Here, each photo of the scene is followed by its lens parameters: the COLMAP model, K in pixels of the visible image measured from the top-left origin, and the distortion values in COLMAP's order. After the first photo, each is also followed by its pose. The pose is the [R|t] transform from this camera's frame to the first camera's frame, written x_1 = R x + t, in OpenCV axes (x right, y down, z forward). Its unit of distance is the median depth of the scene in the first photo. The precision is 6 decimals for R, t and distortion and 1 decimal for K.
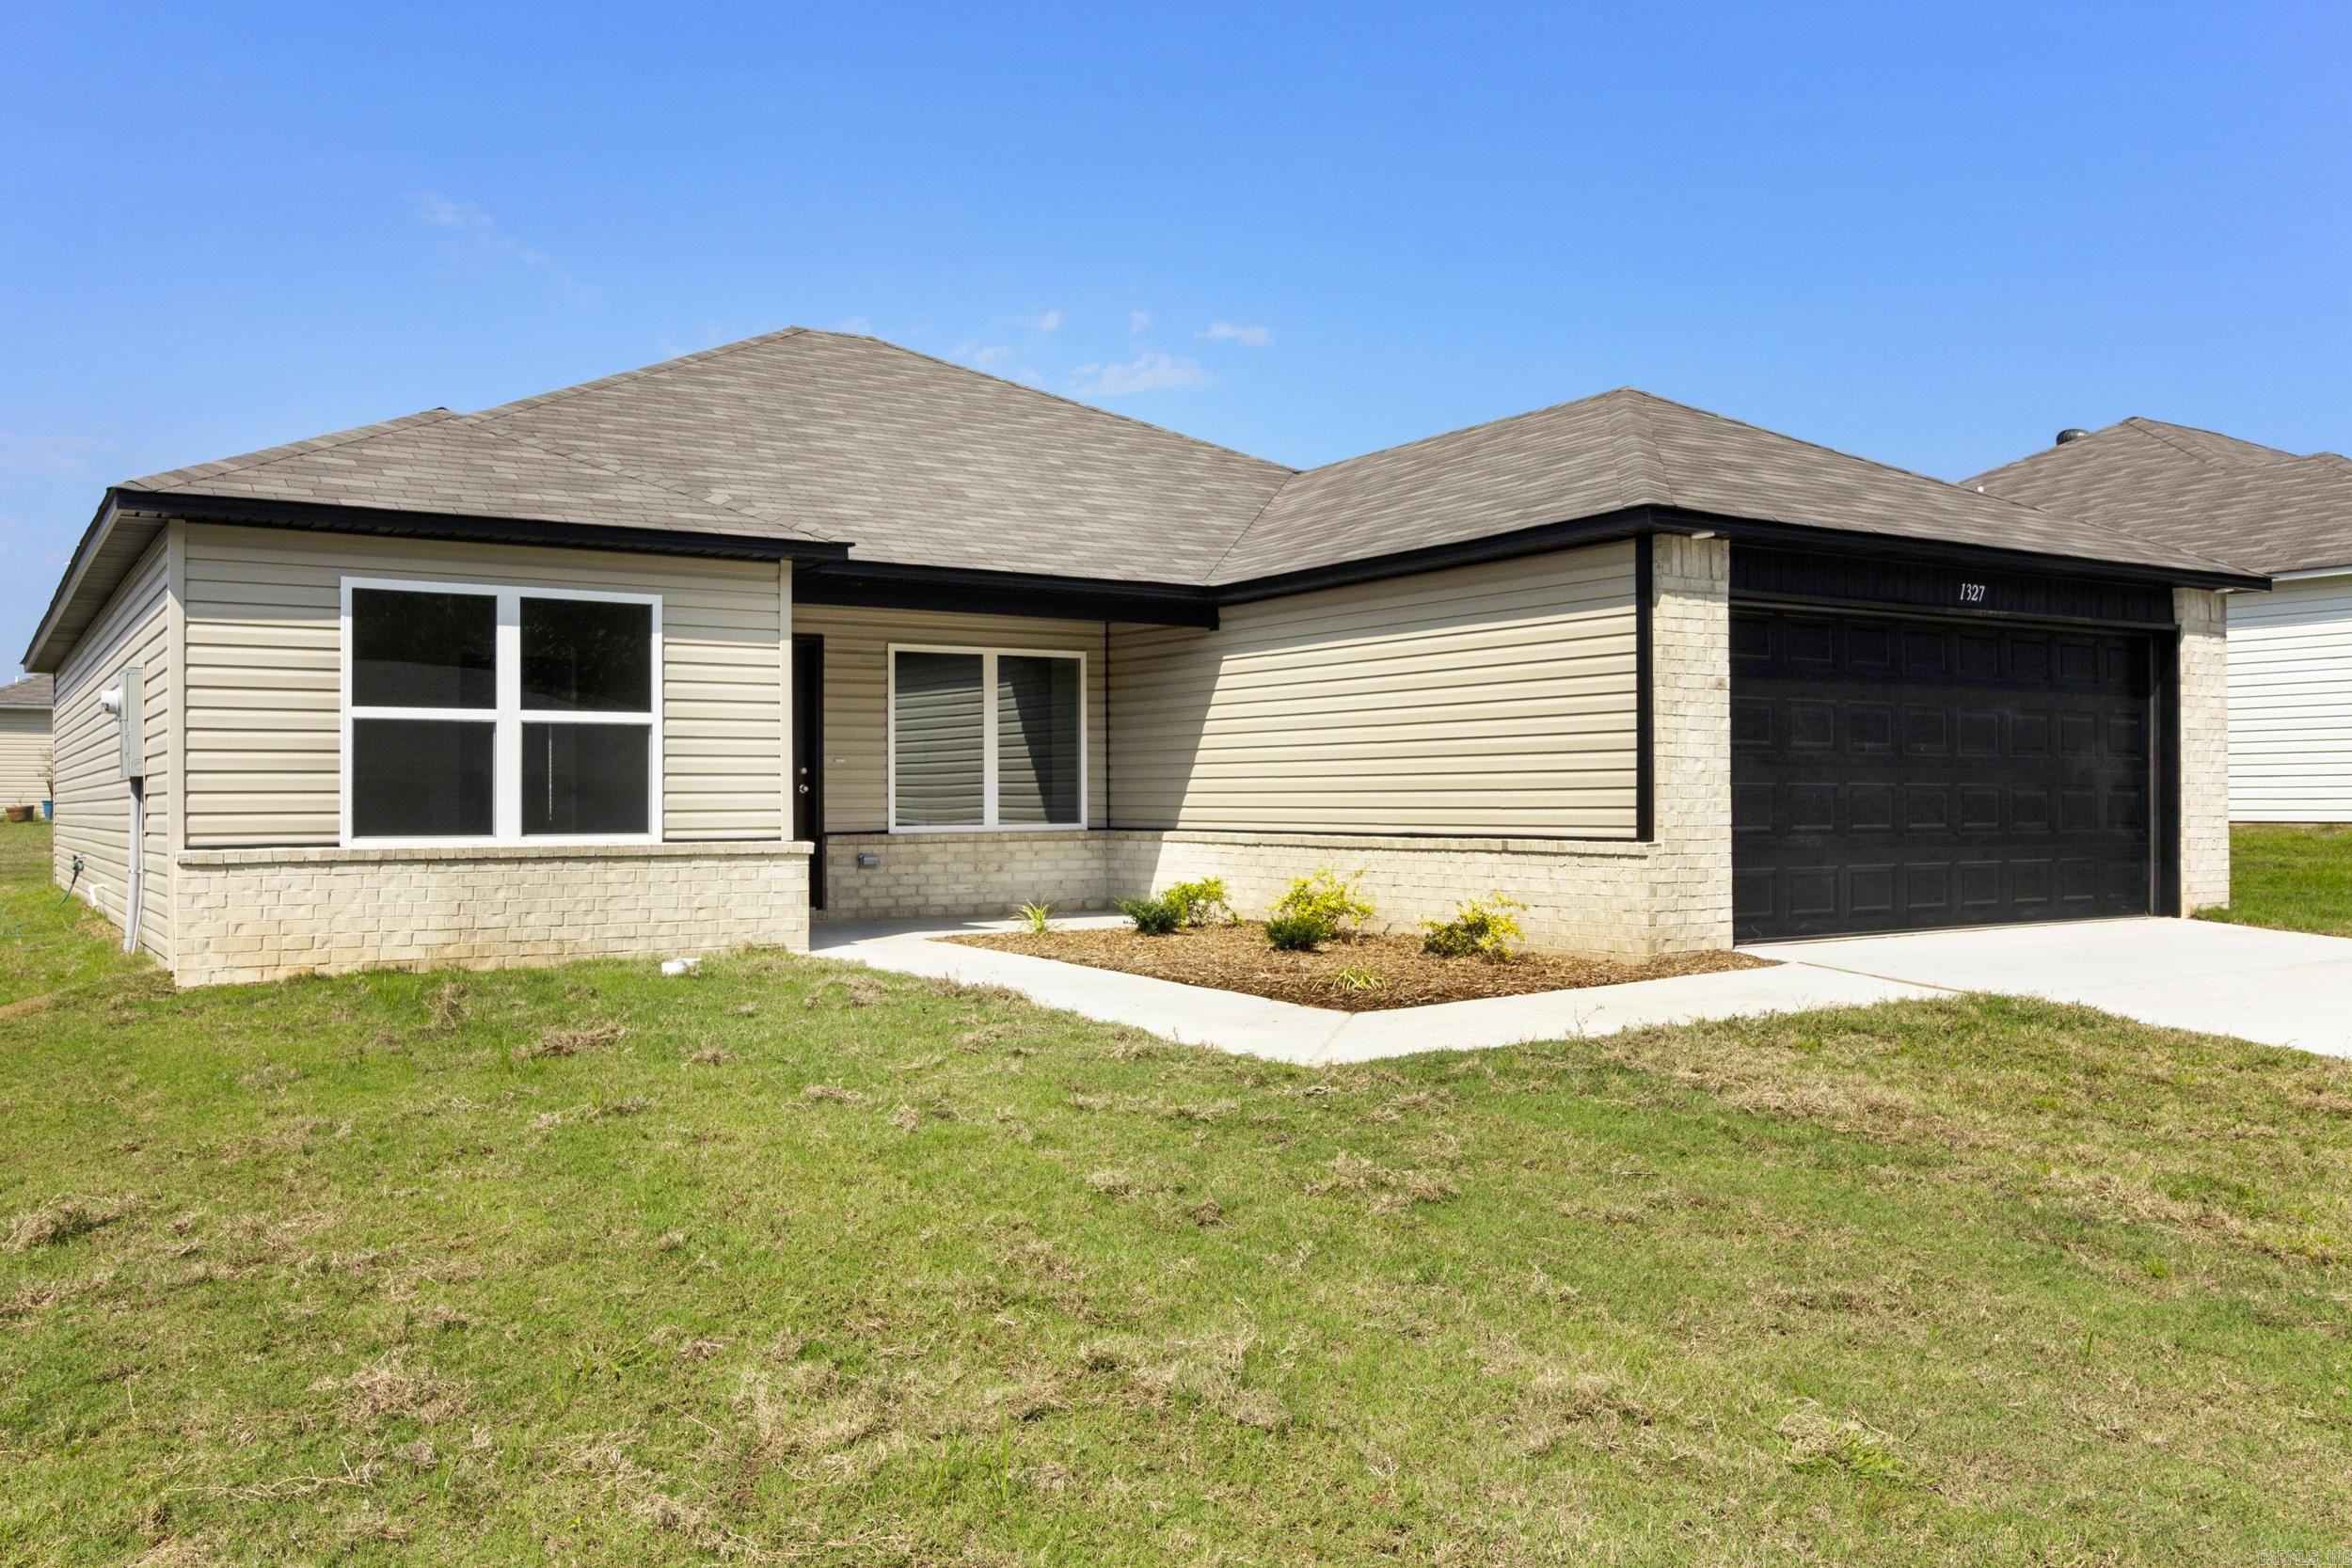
lens RADIAL K [[1867.0, 0, 1184.7], [0, 1867.0, 790.8], [0, 0, 1]] dist [0.000793, -0.003498]
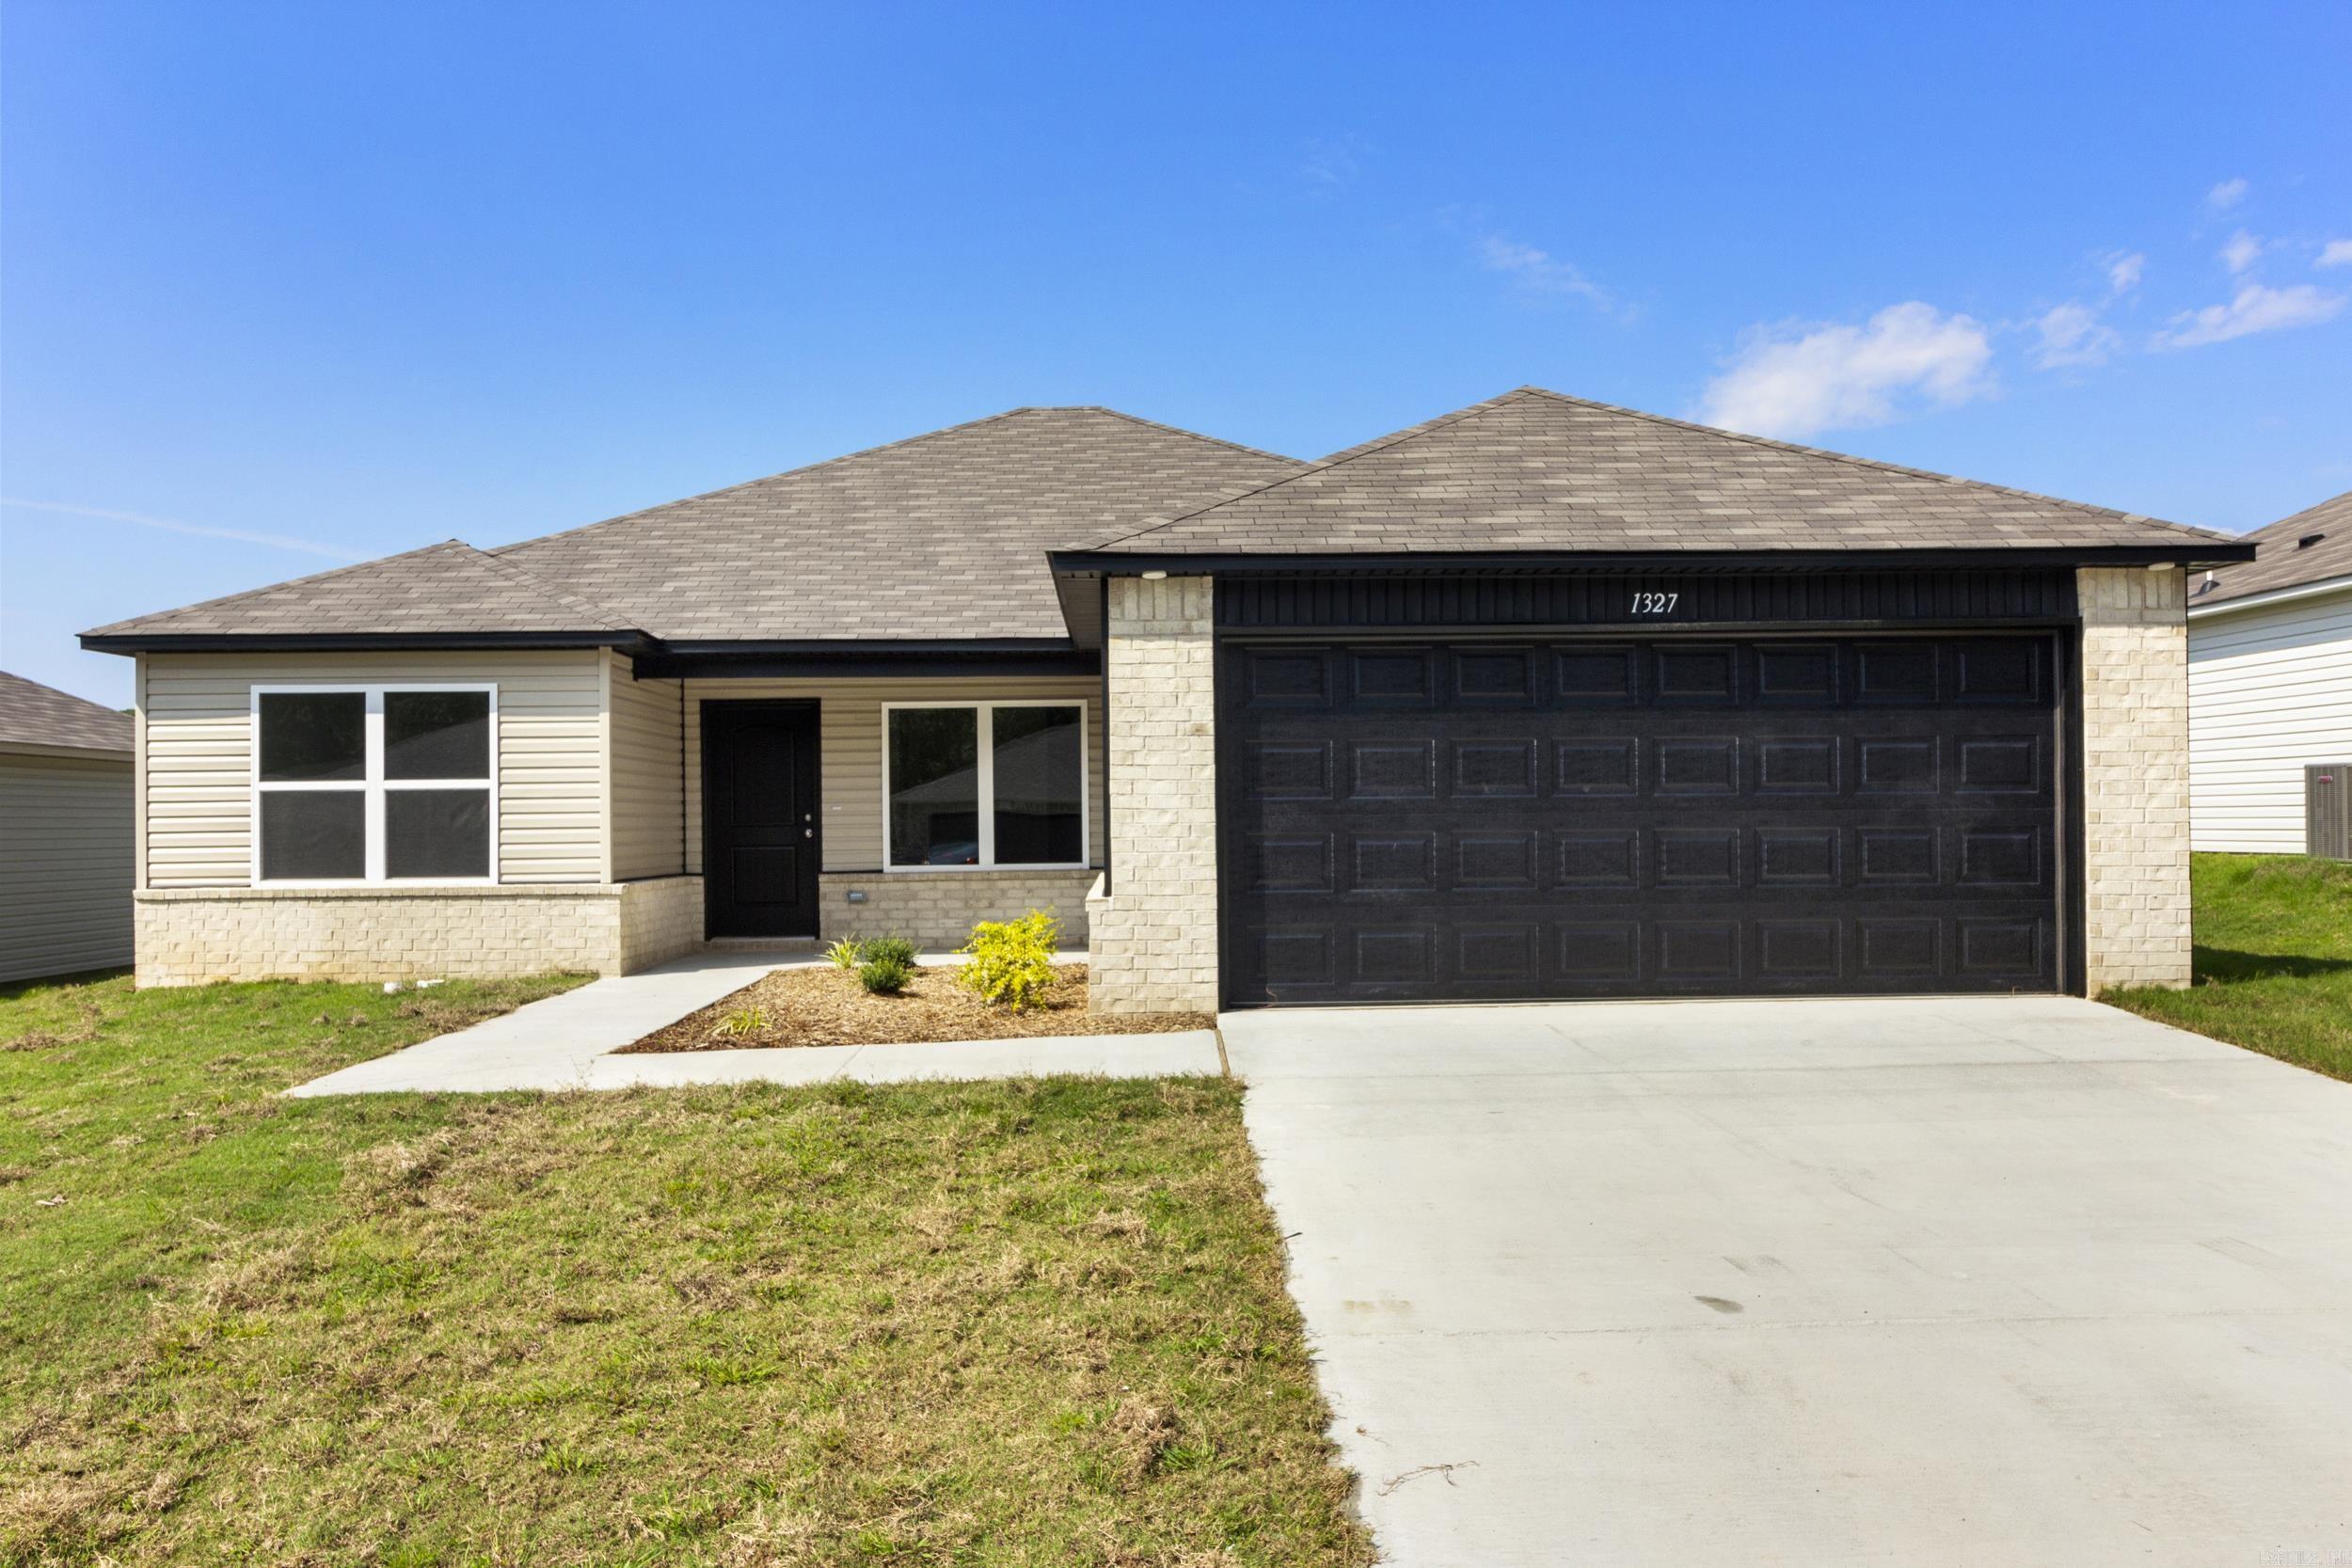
lens RADIAL K [[1843.7, 0, 1176.8], [0, 1843.7, 800.9], [0, 0, 1]] dist [0.002717, -0.001933]
pose [[0.856043, -0.012259, -0.516760, 0.733470], [0.011445, 0.999923, -0.004762, -0.016585], [0.516778, -0.001838, 0.856117, 0.192597]]
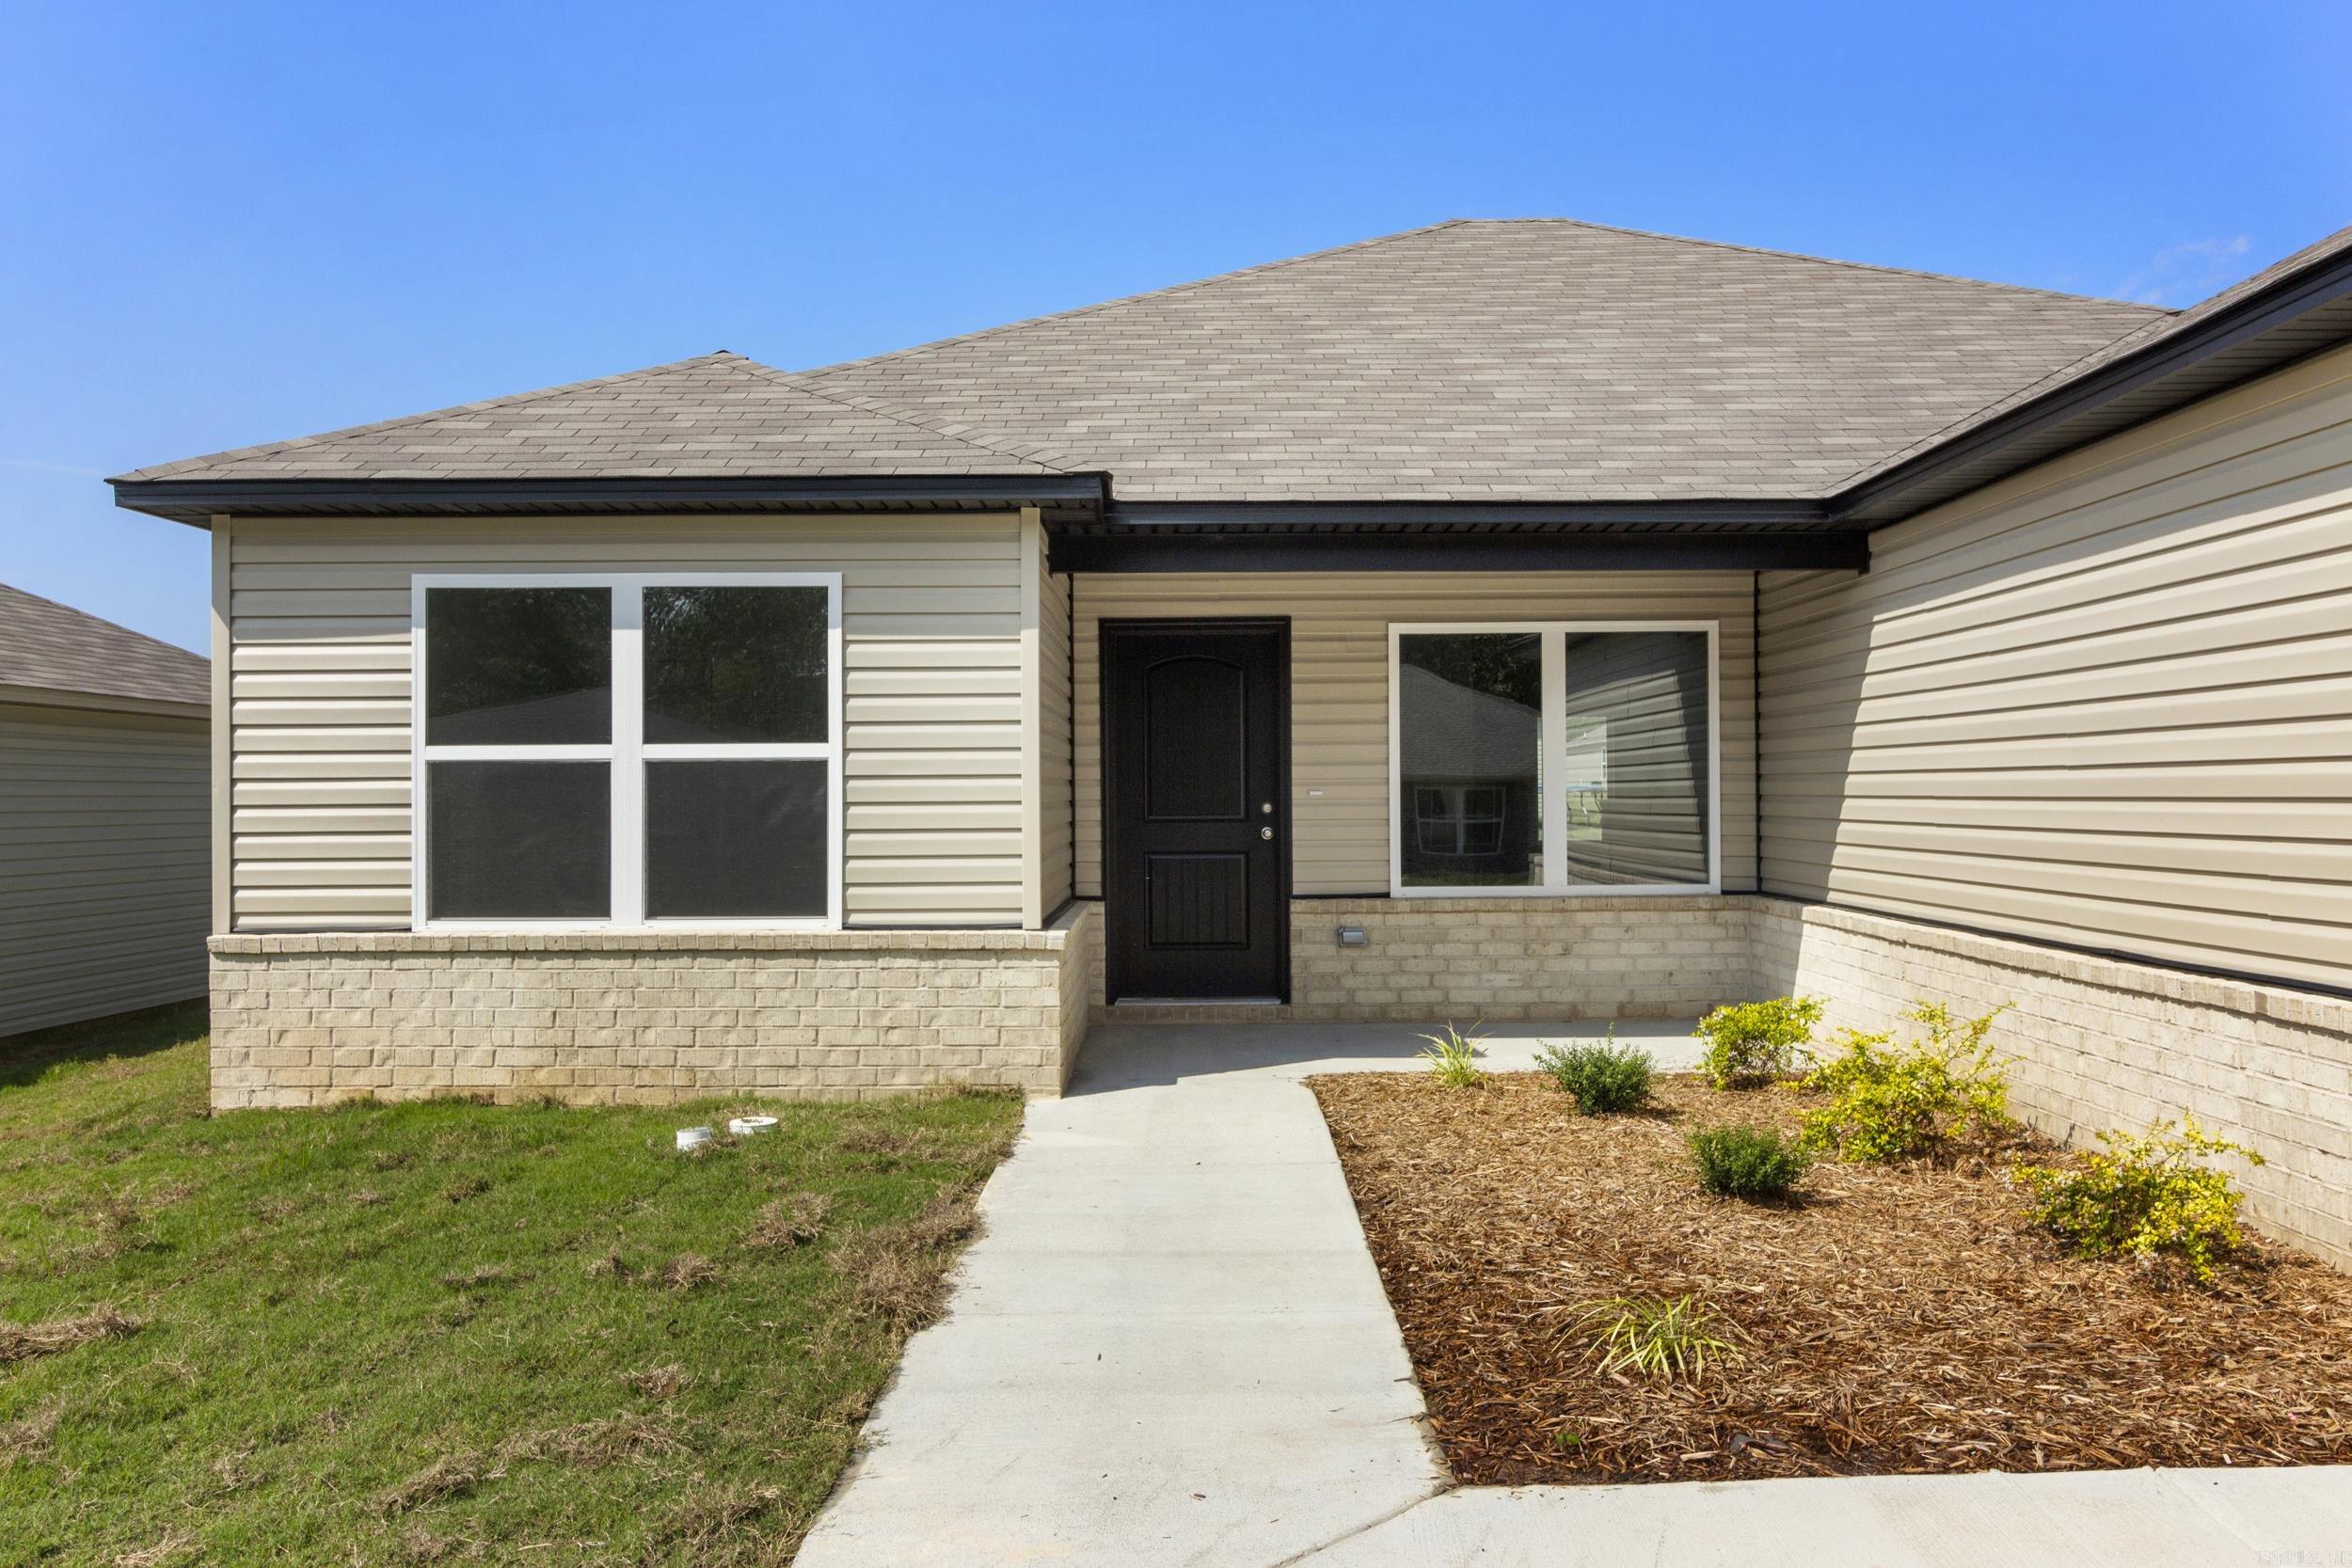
lens RADIAL K [[1867.0, 0, 1184.7], [0, 1867.0, 790.8], [0, 0, 1]] dist [0.000793, -0.003498]
pose [[0.837130, -0.002496, -0.546998, 0.205529], [0.005581, 0.999977, 0.003979, -0.026035], [0.546975, -0.006384, 0.837124, 0.492815]]
